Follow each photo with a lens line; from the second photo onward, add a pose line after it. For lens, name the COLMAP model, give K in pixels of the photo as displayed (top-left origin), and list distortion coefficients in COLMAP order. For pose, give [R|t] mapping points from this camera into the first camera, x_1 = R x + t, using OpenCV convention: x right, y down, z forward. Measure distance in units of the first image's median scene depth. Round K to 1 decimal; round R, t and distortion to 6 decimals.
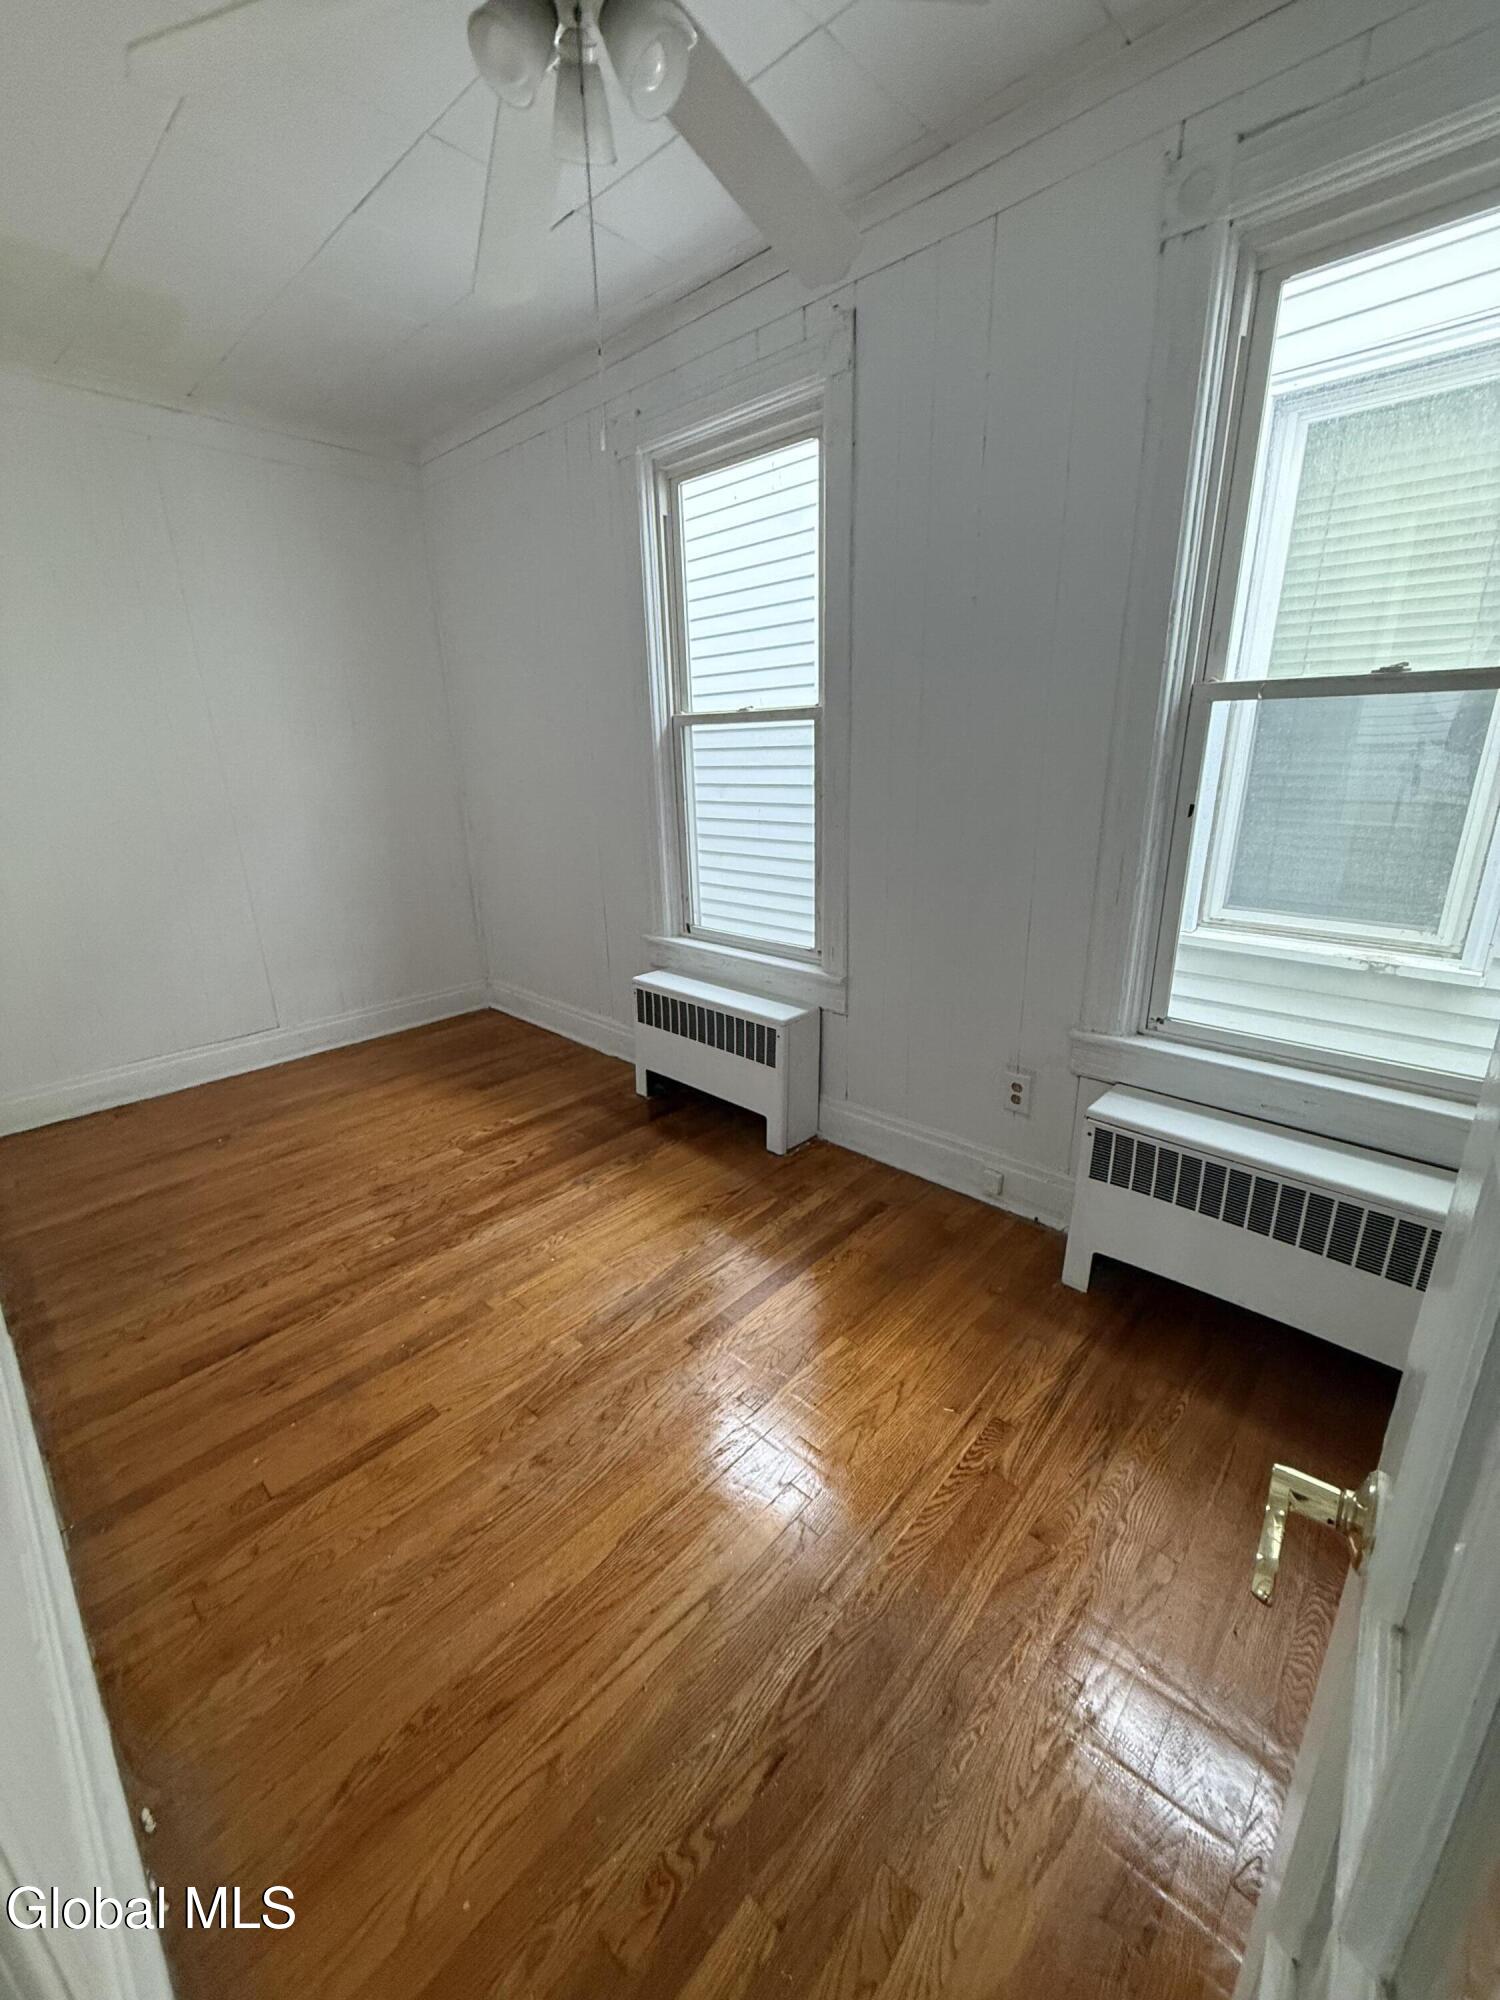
lens RADIAL K [[794.8, 0, 747.4], [0, 794.8, 998.5], [0, 0, 1]] dist [0.002150, -0.000794]
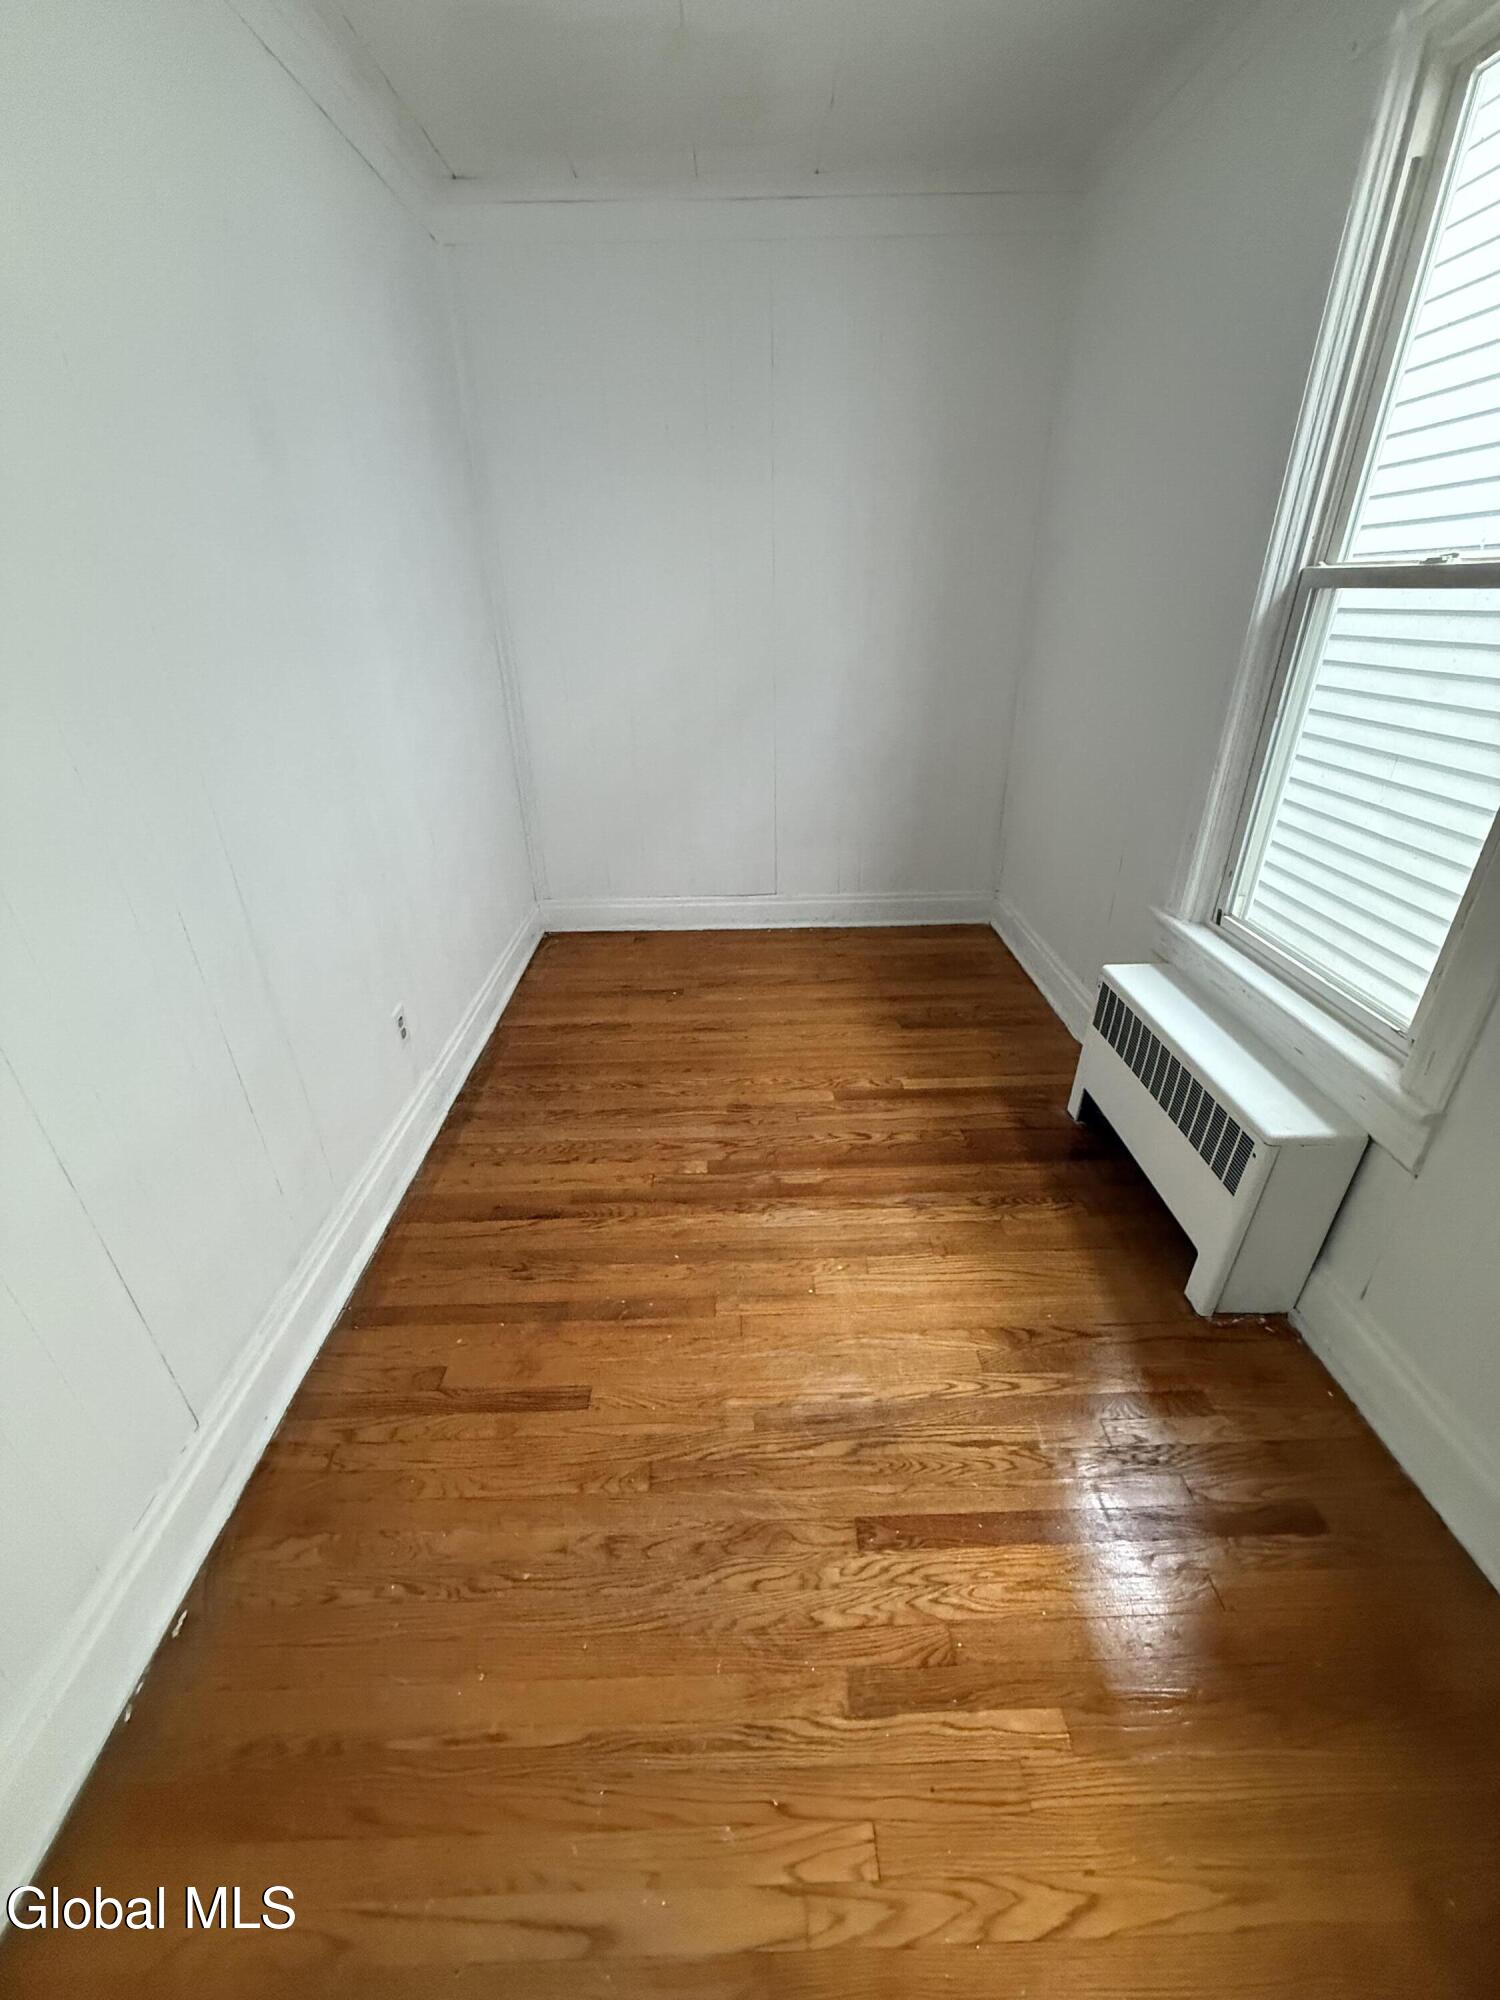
lens RADIAL K [[794.8, 0, 757.2], [0, 794.8, 998.6], [0, 0, 1]] dist [0.002150, -0.000794]
pose [[0.700093, 0.337264, -0.629383, 0.113321], [-0.216939, 0.940224, 0.262520, -0.137550], [0.680299, -0.047251, 0.731410, 0.312641]]
